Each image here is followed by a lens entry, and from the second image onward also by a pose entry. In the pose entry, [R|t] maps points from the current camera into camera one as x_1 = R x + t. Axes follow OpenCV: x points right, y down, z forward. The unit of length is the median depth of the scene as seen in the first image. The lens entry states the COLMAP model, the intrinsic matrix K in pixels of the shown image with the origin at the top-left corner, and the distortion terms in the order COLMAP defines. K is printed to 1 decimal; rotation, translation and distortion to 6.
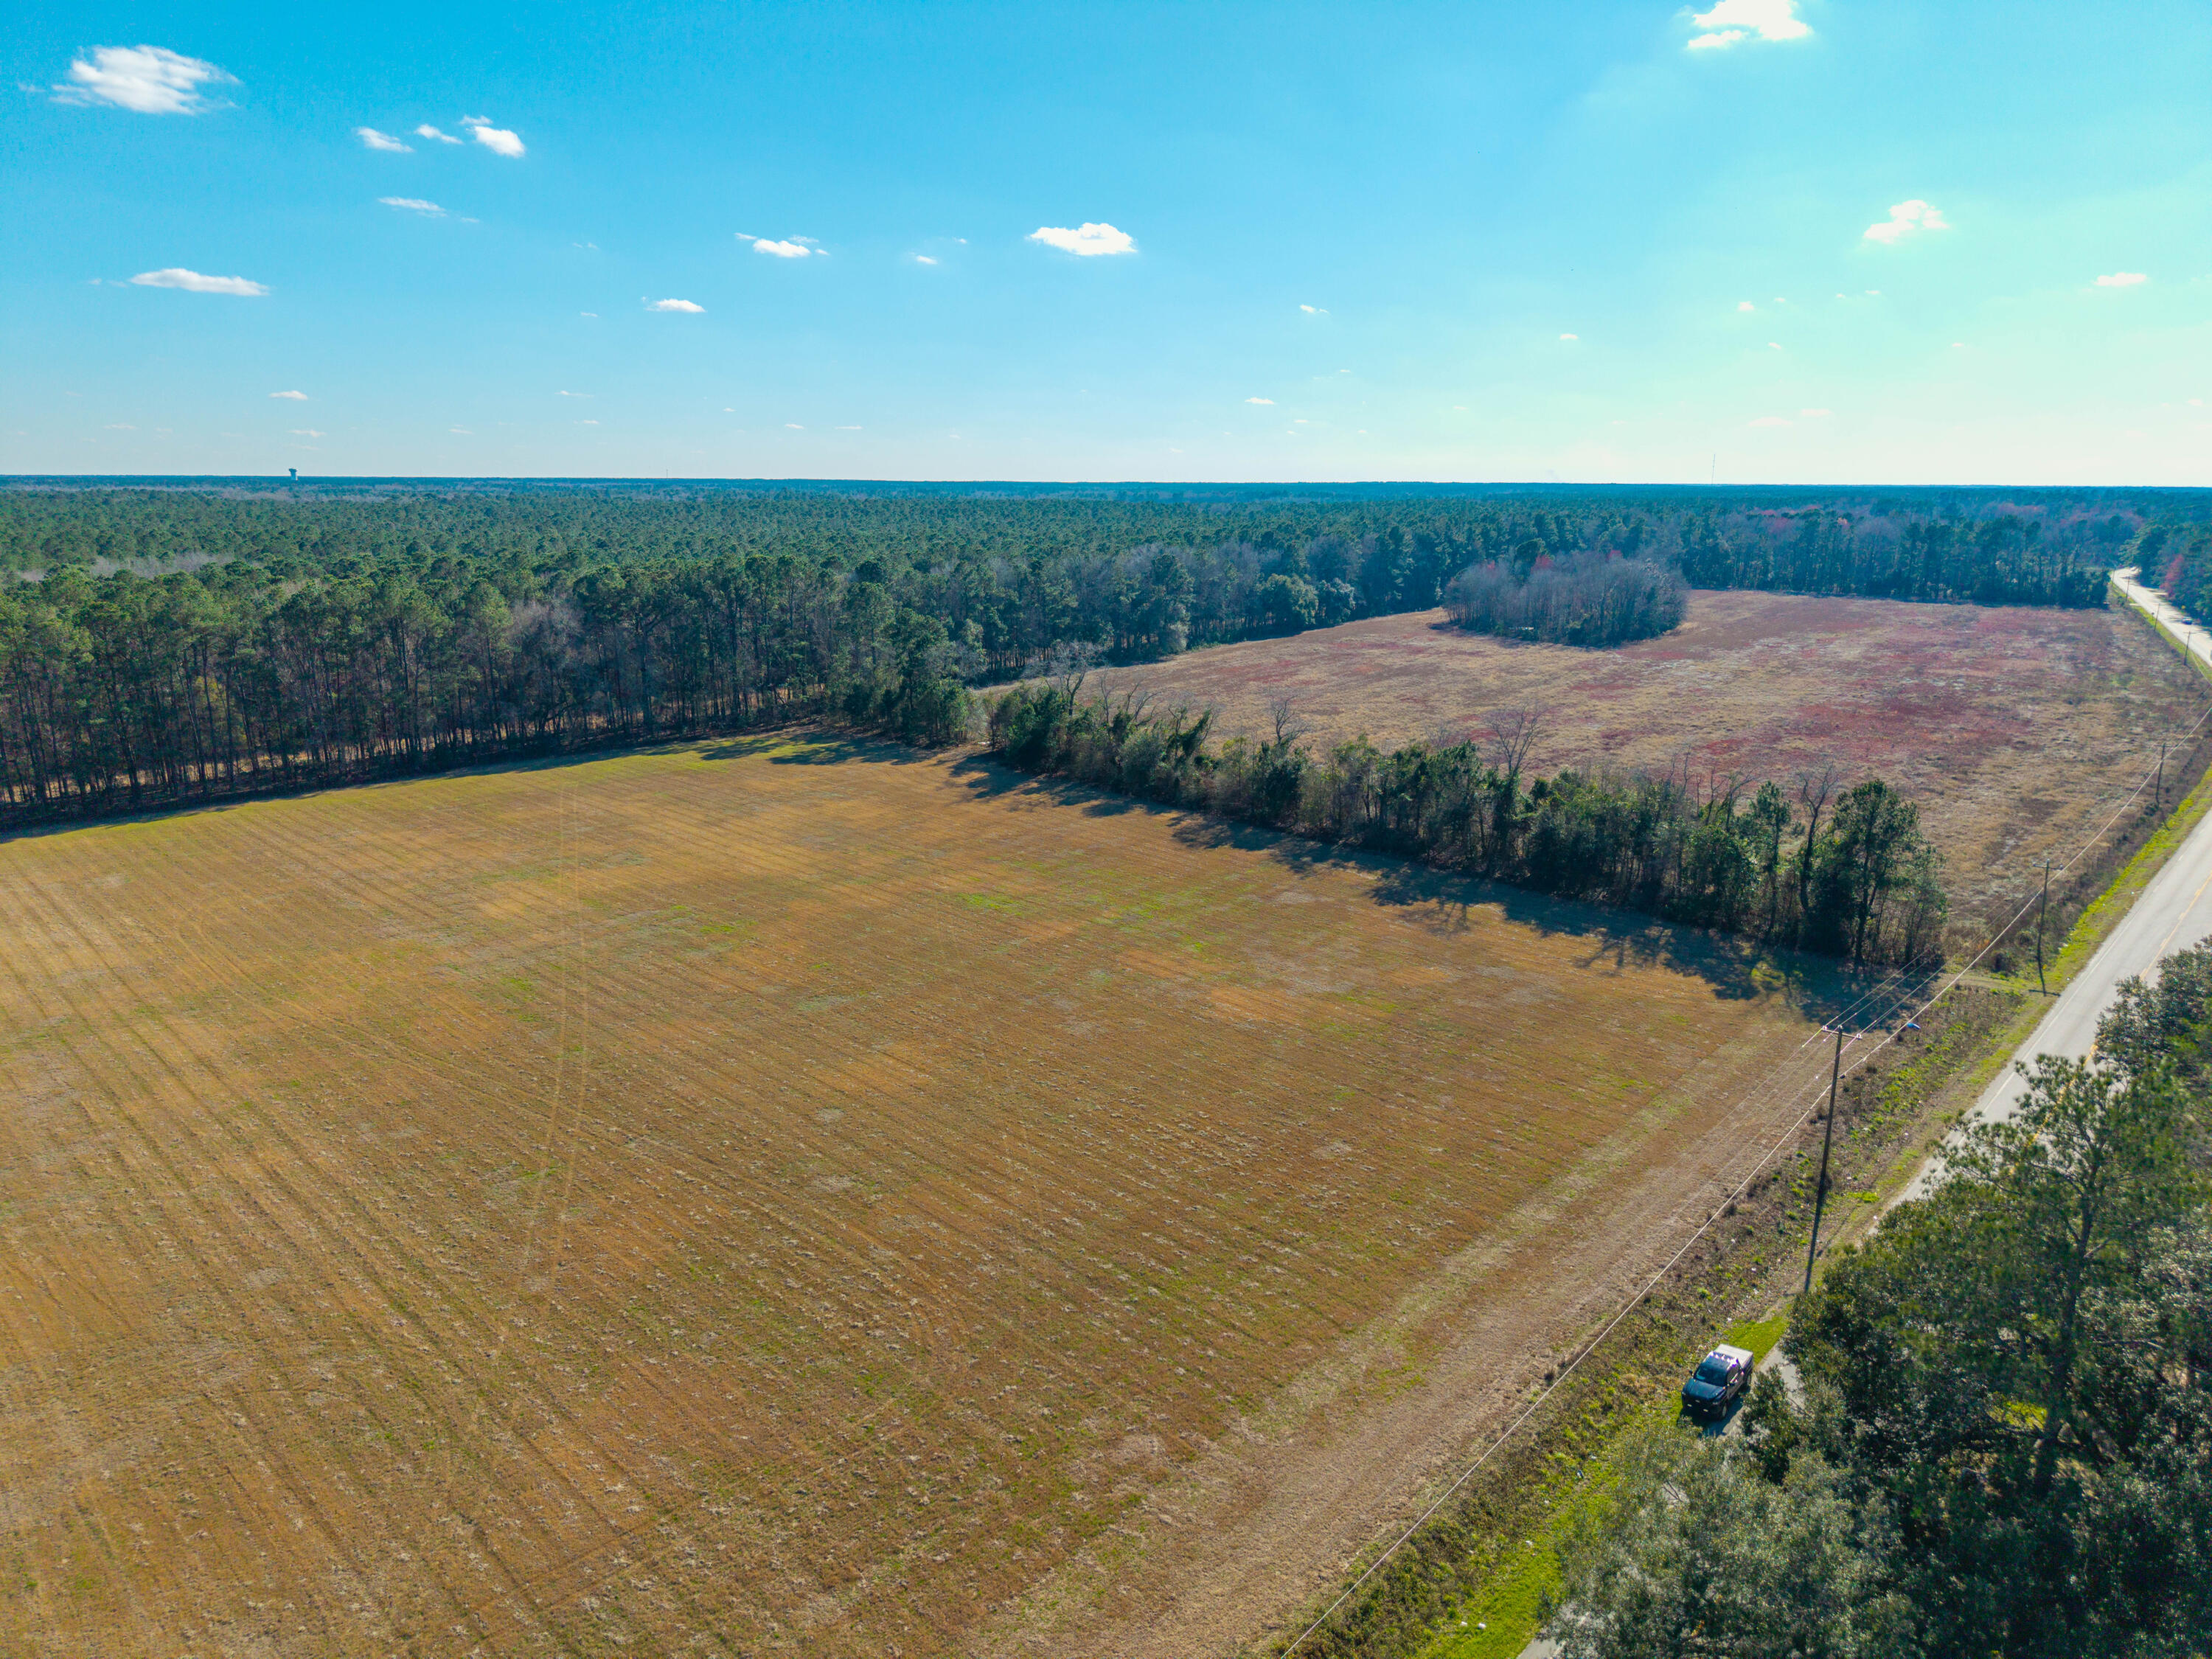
lens RADIAL K [[1496.6, 0, 1102.2], [0, 1496.6, 826.7], [0, 0, 1]] dist [0.016441, -0.016024]
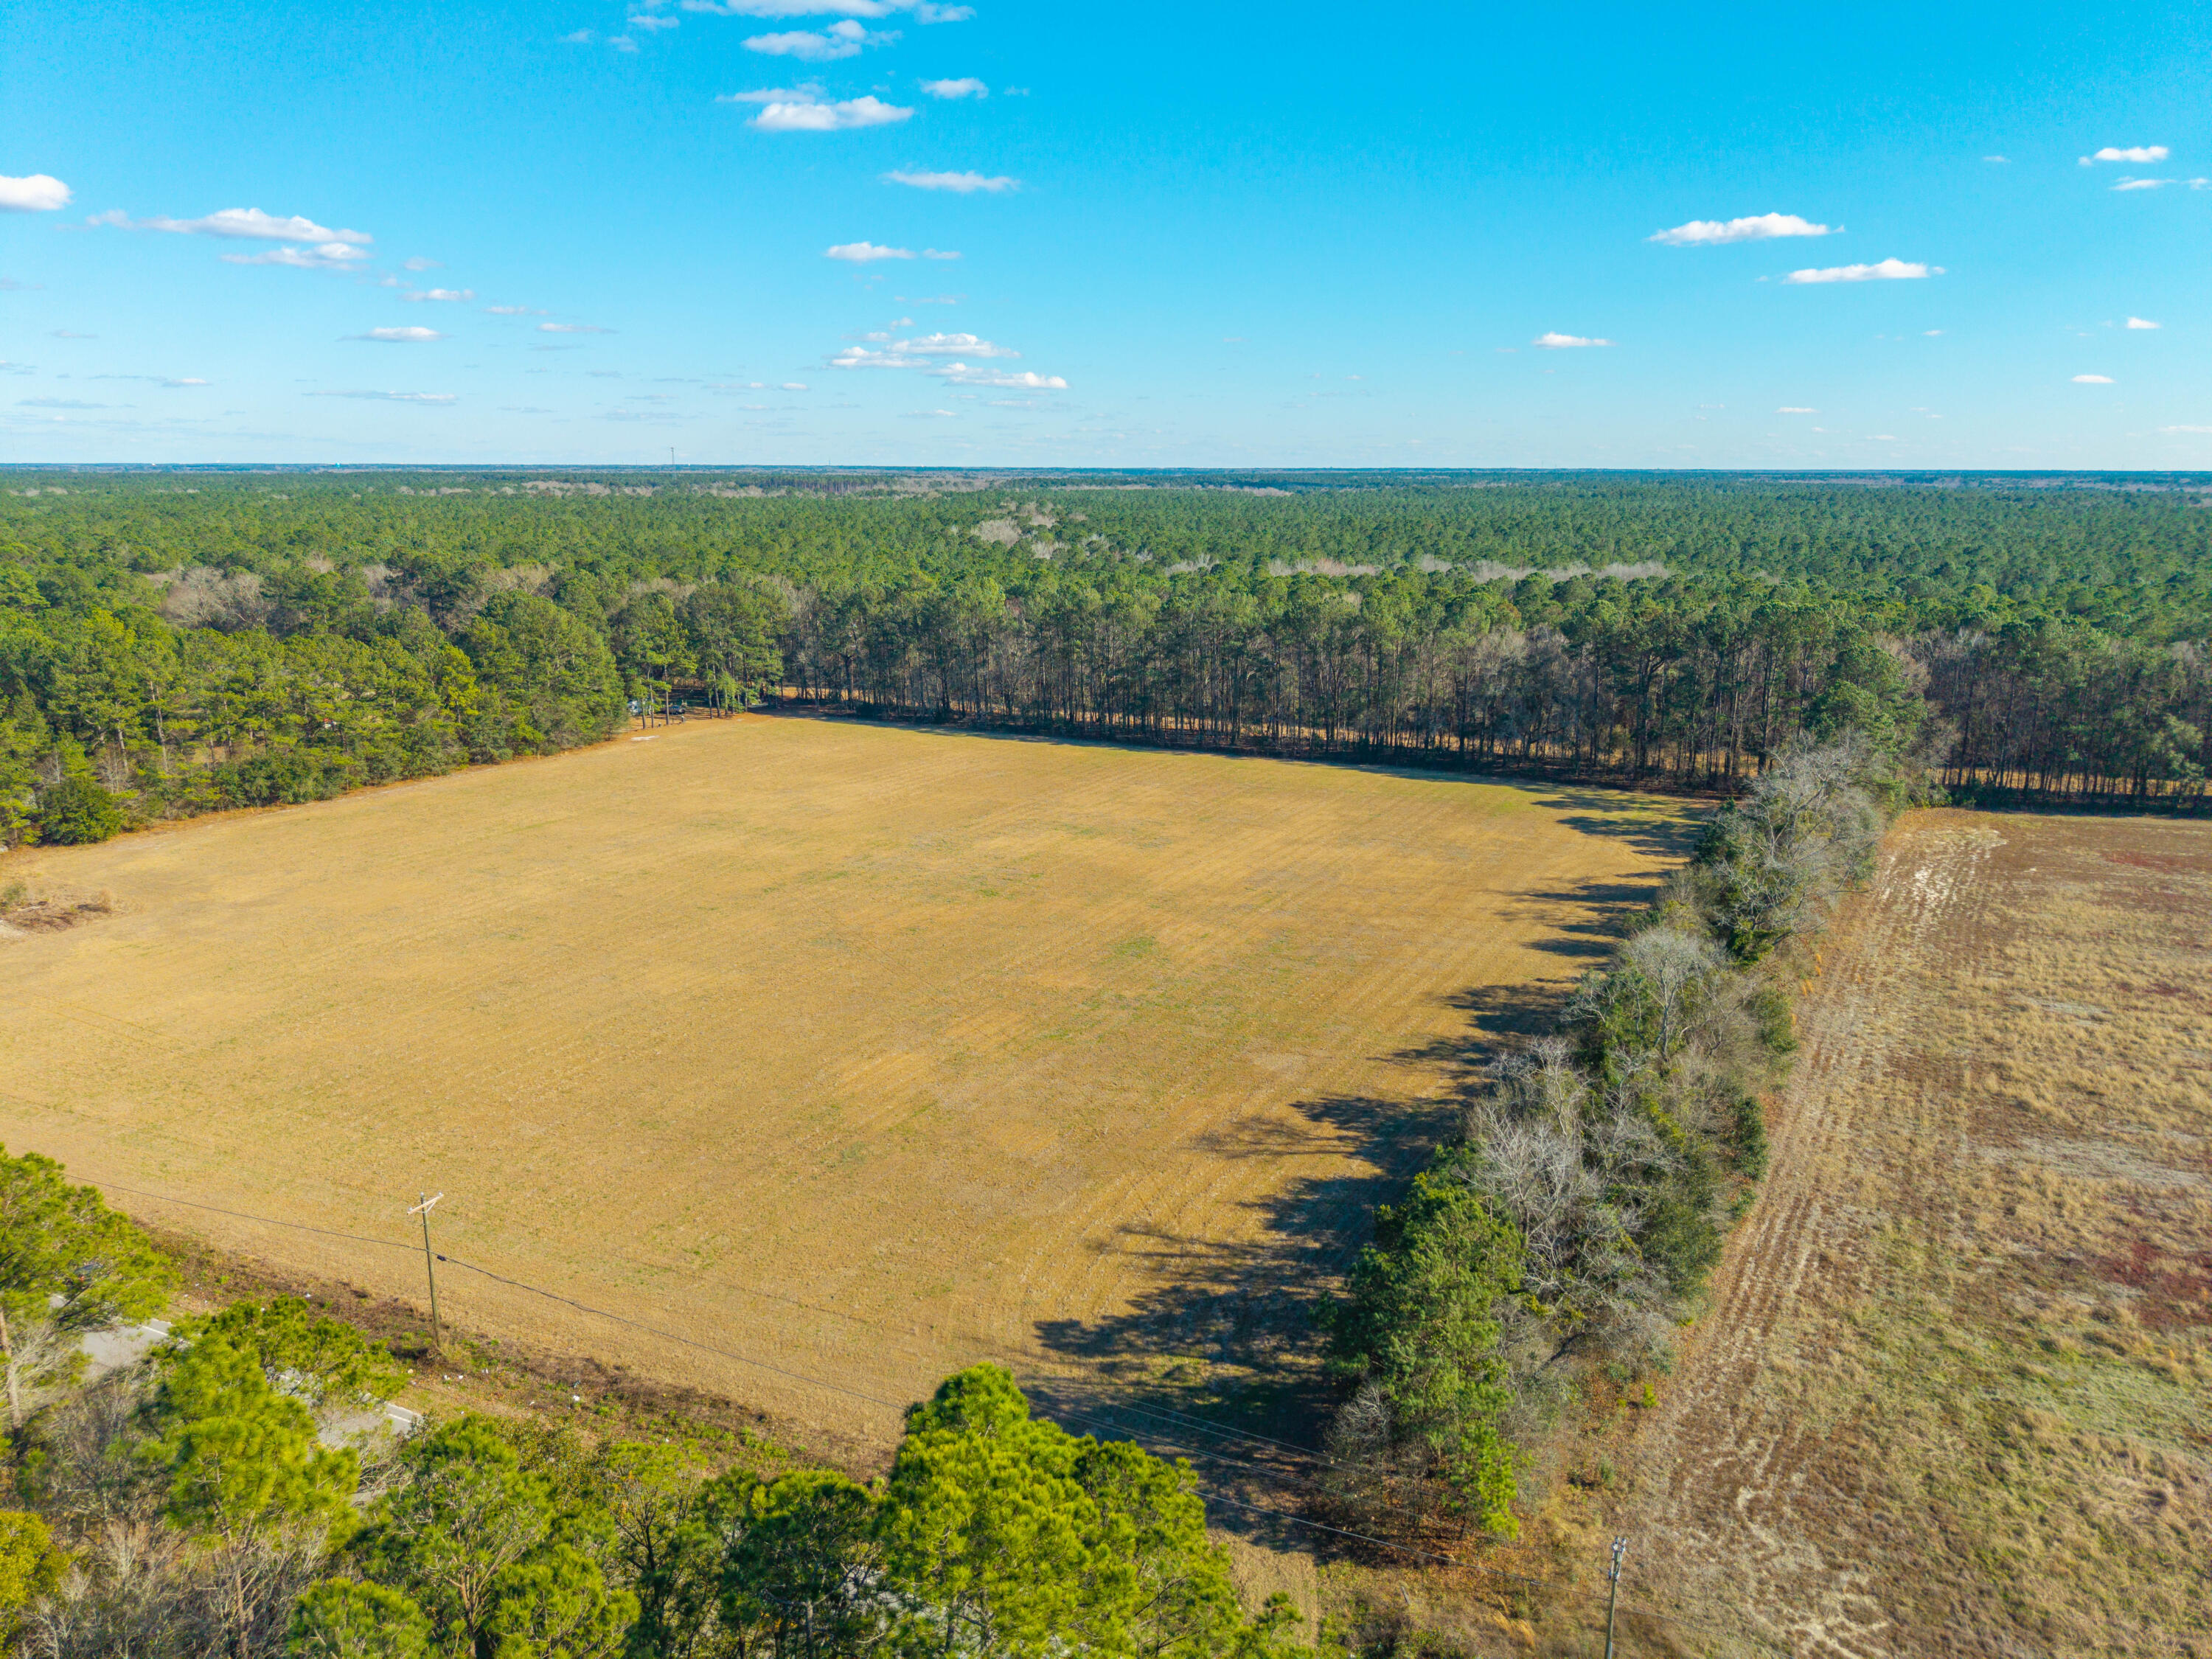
lens RADIAL K [[1494.7, 0, 1106.0], [0, 1494.7, 829.5], [0, 0, 1]] dist [0.005595, -0.004881]
pose [[0.300697, 0.223061, -0.927267, 0.944424], [-0.218323, 0.962546, 0.160749, -0.211296], [0.928394, 0.154107, 0.338134, 0.700869]]
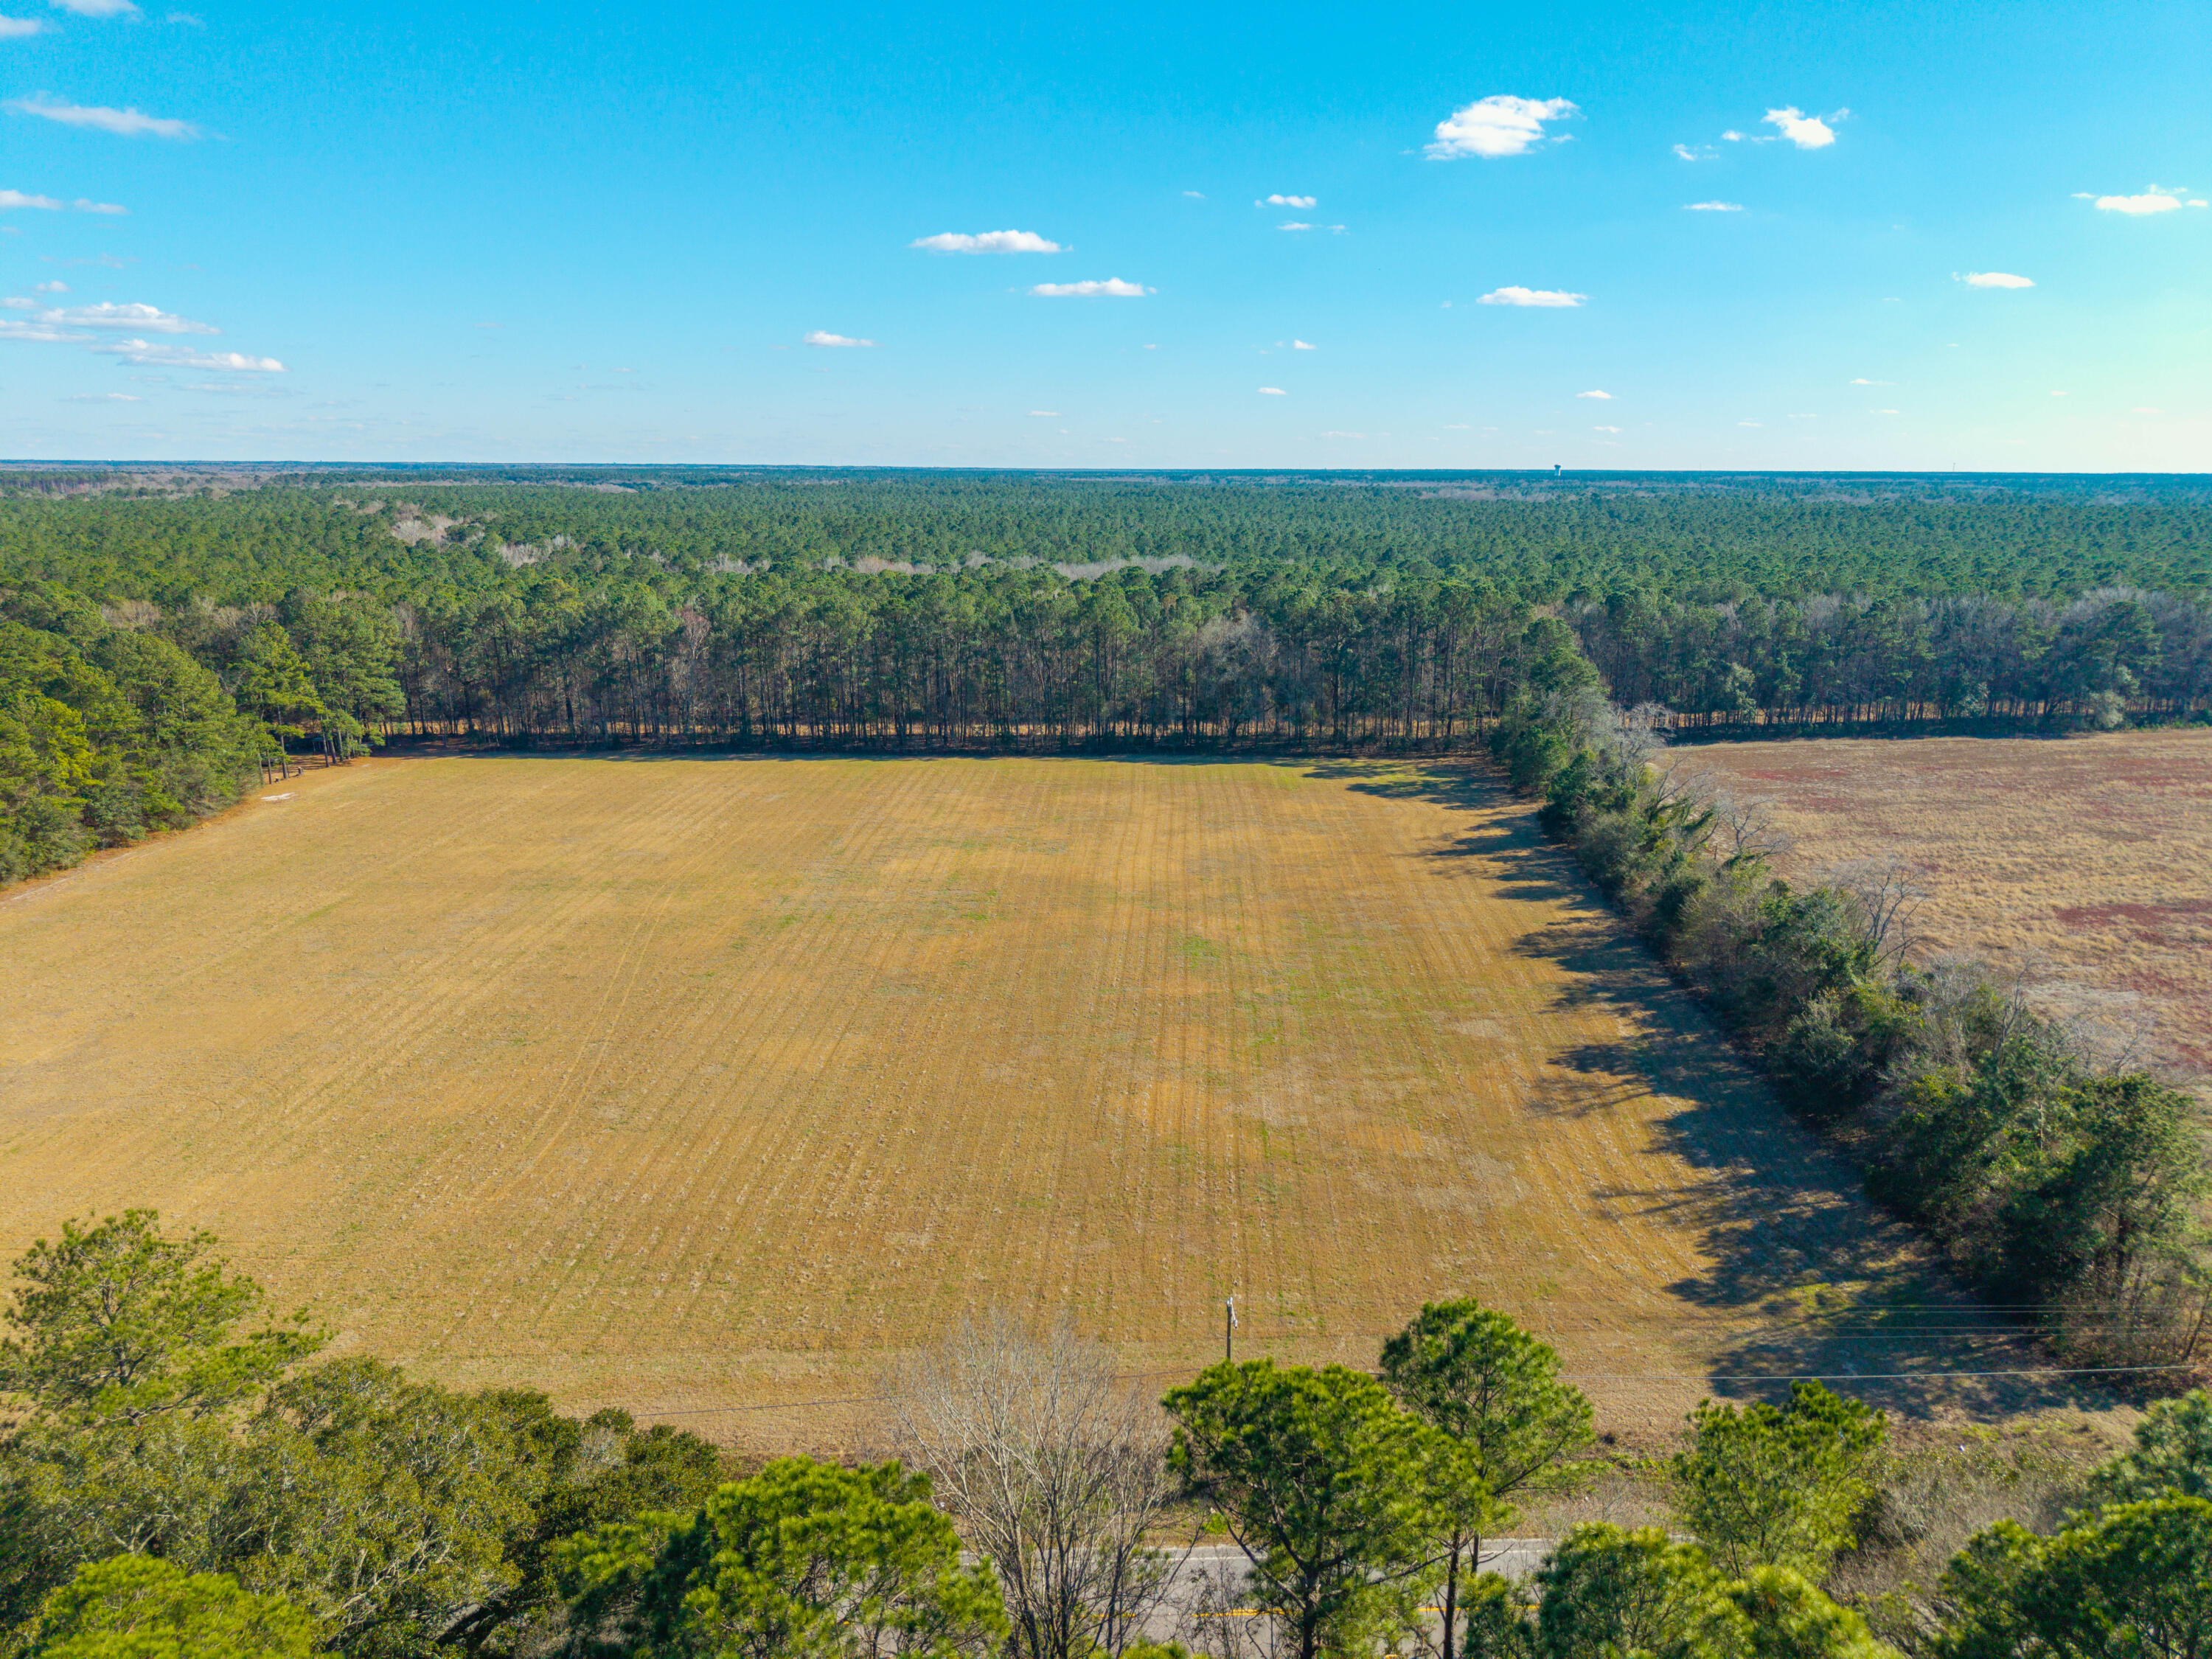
lens RADIAL K [[1494.7, 0, 1106.0], [0, 1494.7, 829.5], [0, 0, 1]] dist [0.005595, -0.004881]
pose [[0.696069, 0.170469, -0.697444, 0.640144], [-0.165594, 0.983332, 0.075078, -0.107735], [0.698617, 0.063233, 0.712696, 0.253316]]
